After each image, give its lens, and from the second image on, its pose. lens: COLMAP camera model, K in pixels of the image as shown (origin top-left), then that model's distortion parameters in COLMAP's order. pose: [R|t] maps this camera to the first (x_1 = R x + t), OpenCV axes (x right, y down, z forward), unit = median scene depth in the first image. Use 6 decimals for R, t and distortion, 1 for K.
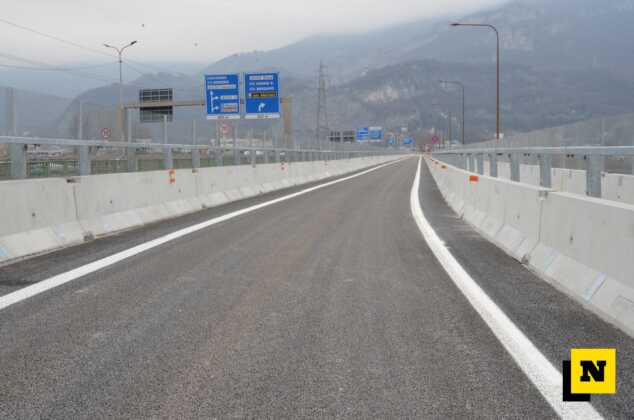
lens RADIAL K [[660.3, 0, 317.0], [0, 660.3, 210.0], [0, 0, 1]] dist [-0.001929, -0.002551]
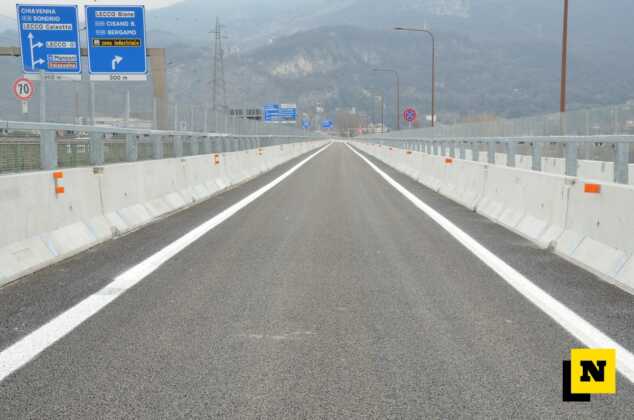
lens RADIAL K [[789.8, 0, 317.0], [0, 789.8, 210.0], [0, 0, 1]] dist [0.114247, -0.013131]
pose [[0.991726, -0.003403, 0.128329, 0.006300], [0.002732, 0.999982, 0.005404, -0.019733], [-0.128345, -0.005008, 0.991717, 0.223552]]
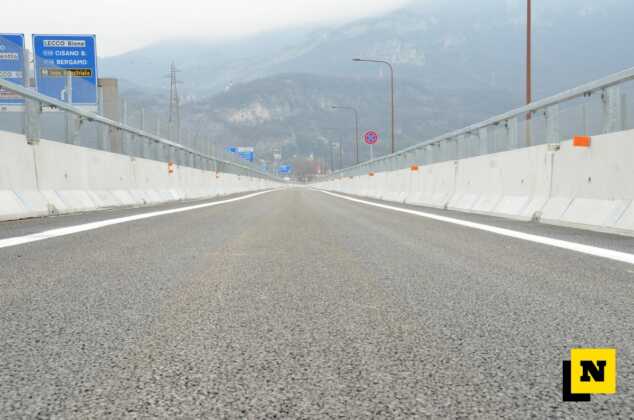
lens RADIAL K [[799.5, 0, 317.0], [0, 799.5, 210.0], [0, 0, 1]] dist [0.124022, 0.057404]
pose [[0.983657, -0.005146, 0.179981, 0.007002], [0.015109, 0.998425, -0.054033, -0.006249], [-0.179420, 0.055869, 0.982185, 0.236331]]
